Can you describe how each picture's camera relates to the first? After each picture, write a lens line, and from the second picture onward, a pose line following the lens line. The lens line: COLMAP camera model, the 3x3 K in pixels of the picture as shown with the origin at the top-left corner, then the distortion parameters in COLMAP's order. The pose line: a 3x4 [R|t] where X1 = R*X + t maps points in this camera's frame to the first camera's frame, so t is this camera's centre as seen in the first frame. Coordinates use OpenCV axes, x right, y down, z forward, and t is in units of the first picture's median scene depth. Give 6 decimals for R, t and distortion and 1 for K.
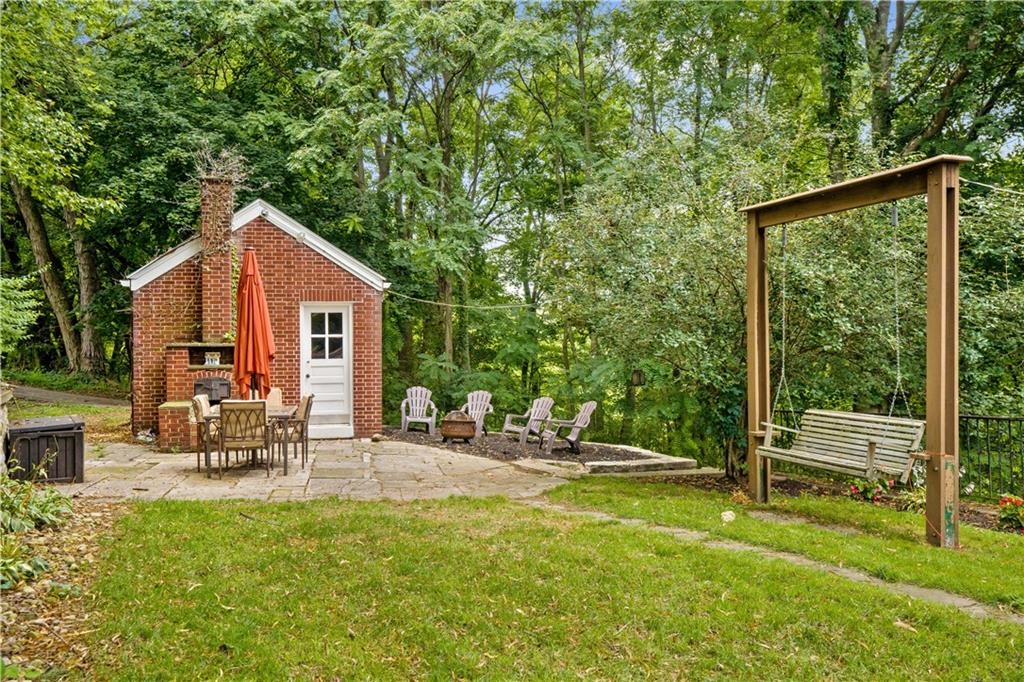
lens RADIAL K [[814.7, 0, 509.6], [0, 814.7, 337.9], [0, 0, 1]] dist [0.015172, 0.021306]
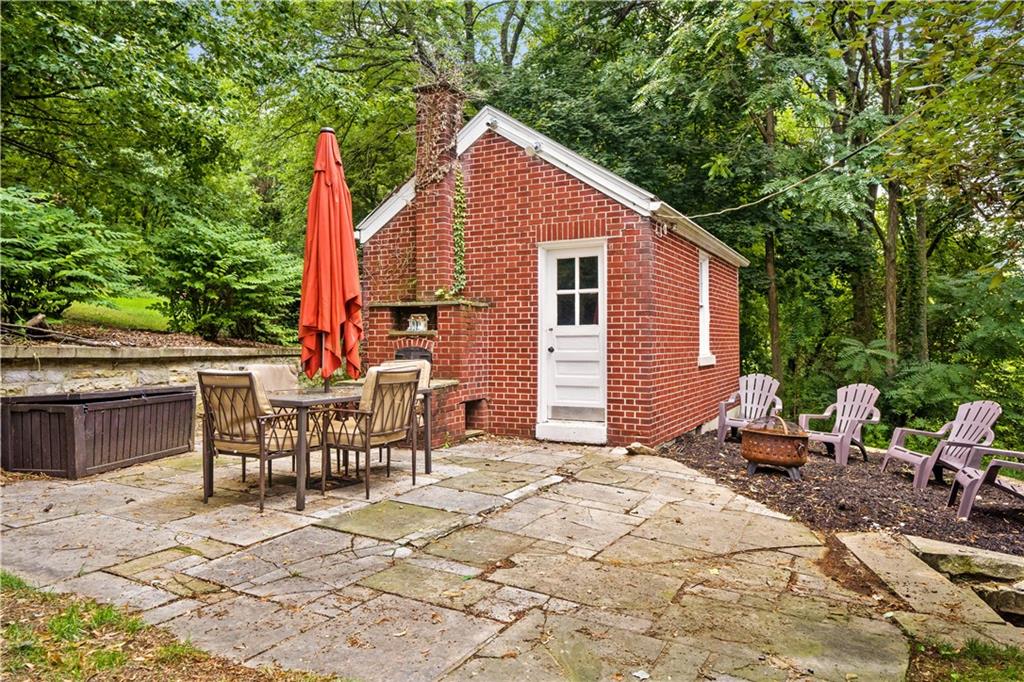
lens RADIAL K [[668.1, 0, 513.6], [0, 668.1, 339.2], [0, 0, 1]] dist [0.003283, -0.000212]
pose [[0.782900, 0.002884, -0.622141, 0.083377], [-0.002646, 0.999996, 0.001307, 0.037432], [0.622142, 0.000623, 0.782904, 0.536875]]
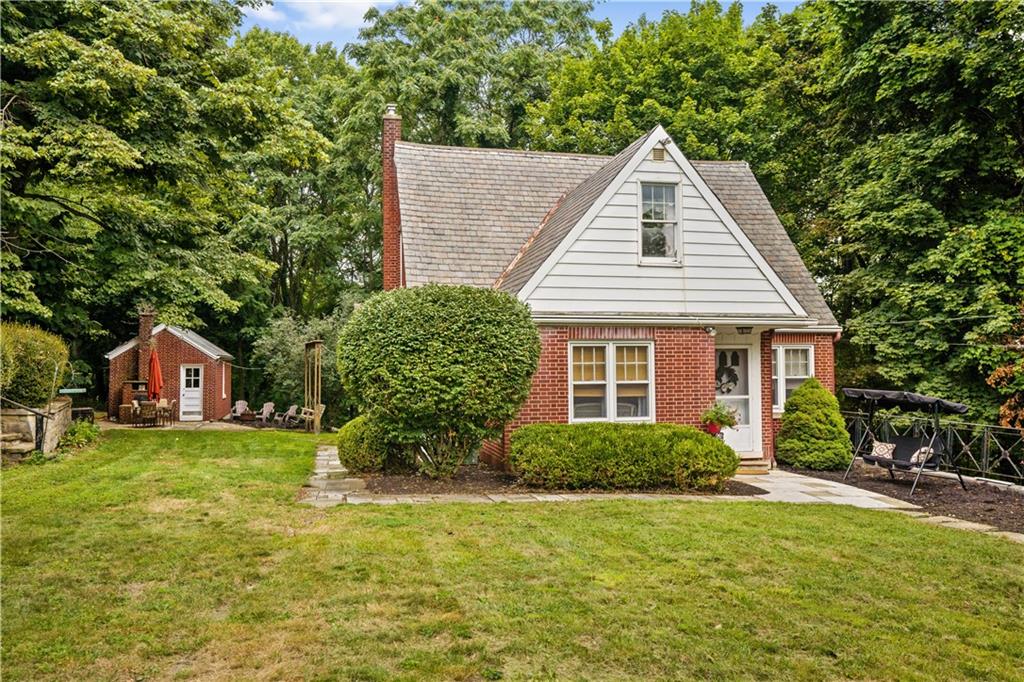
lens RADIAL K [[814.7, 0, 516.9], [0, 814.7, 333.5], [0, 0, 1]] dist [0.015172, 0.021306]
pose [[0.998827, 0.008561, 0.047659, 0.616321], [-0.006738, 0.999244, -0.038292, -0.047924], [-0.047951, 0.037926, 0.998129, -1.453484]]
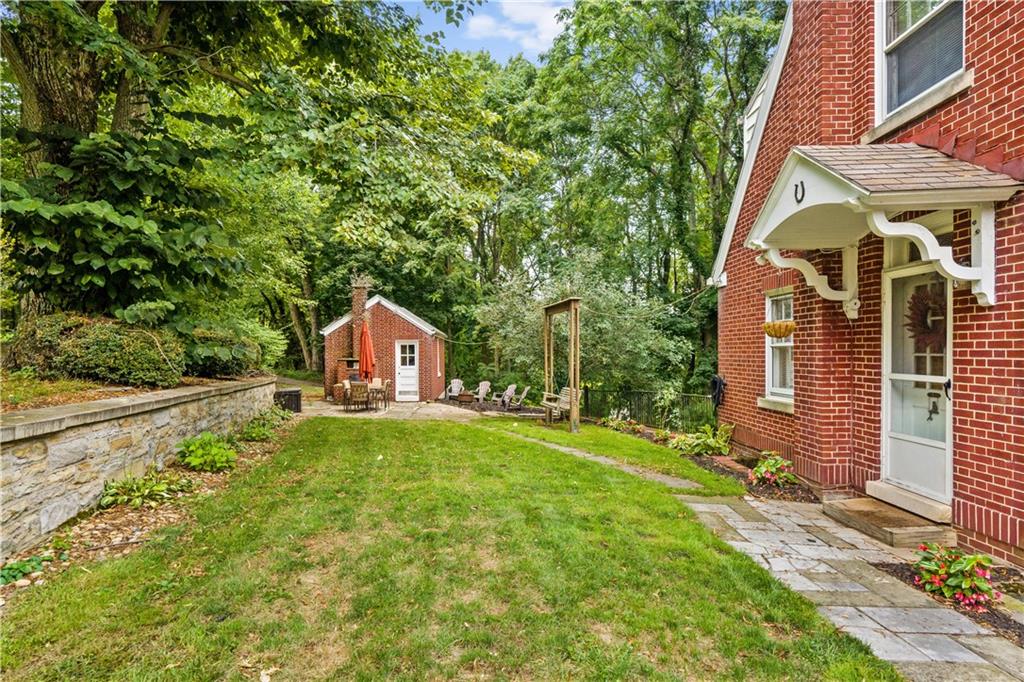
lens RADIAL K [[548.1, 0, 505.9], [0, 548.1, 351.2], [0, 0, 1]] dist [-0.001943, -0.000154]
pose [[0.987640, 0.000700, -0.156739, 0.274880], [-0.000298, 0.999997, 0.002587, -0.017530], [0.156741, -0.002509, 0.987637, -0.429537]]
